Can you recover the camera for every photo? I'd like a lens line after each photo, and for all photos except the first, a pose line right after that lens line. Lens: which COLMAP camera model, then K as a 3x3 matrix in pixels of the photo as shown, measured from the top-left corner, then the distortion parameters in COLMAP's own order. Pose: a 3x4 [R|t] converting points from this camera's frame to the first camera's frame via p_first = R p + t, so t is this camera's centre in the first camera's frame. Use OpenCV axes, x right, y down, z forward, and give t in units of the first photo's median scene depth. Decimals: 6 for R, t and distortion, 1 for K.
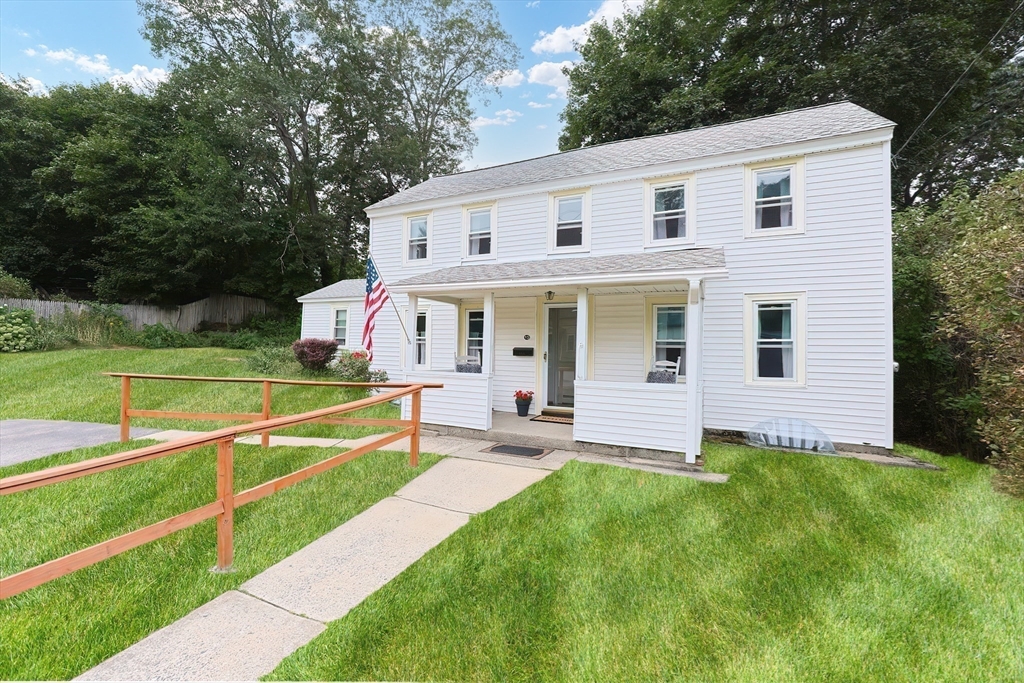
lens RADIAL K [[451.4, 0, 519.1], [0, 451.4, 341.6], [0, 0, 1]] dist [0.000018, -0.000246]
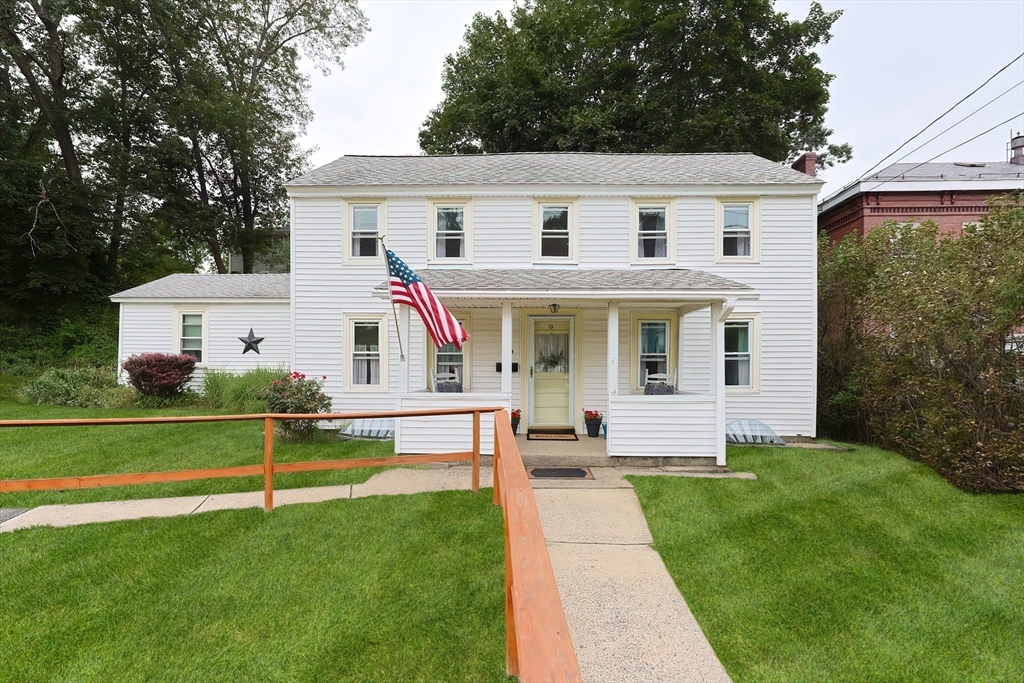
lens RADIAL K [[458.5, 0, 556.6], [0, 458.5, 370.4], [0, 0, 1]] dist [0.000055, -0.000246]
pose [[0.904516, -0.022880, 0.425826, -0.308992], [0.006837, 0.999209, 0.039165, -0.007521], [-0.426385, -0.032514, 0.903957, 0.107543]]
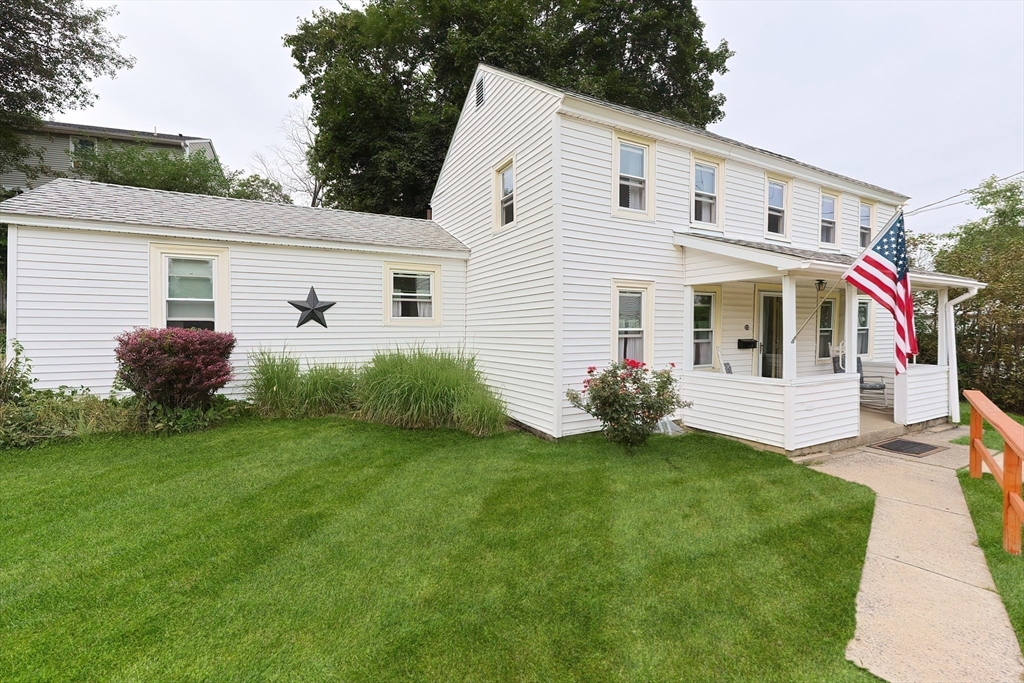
lens RADIAL K [[437.1, 0, 506.8], [0, 437.1, 336.4], [0, 0, 1]] dist [-0.000517, -0.000493]
pose [[0.576695, -0.044564, 0.815743, -0.977030], [-0.004898, 0.998305, 0.058000, -0.039942], [-0.816945, -0.037444, 0.575499, 0.894097]]
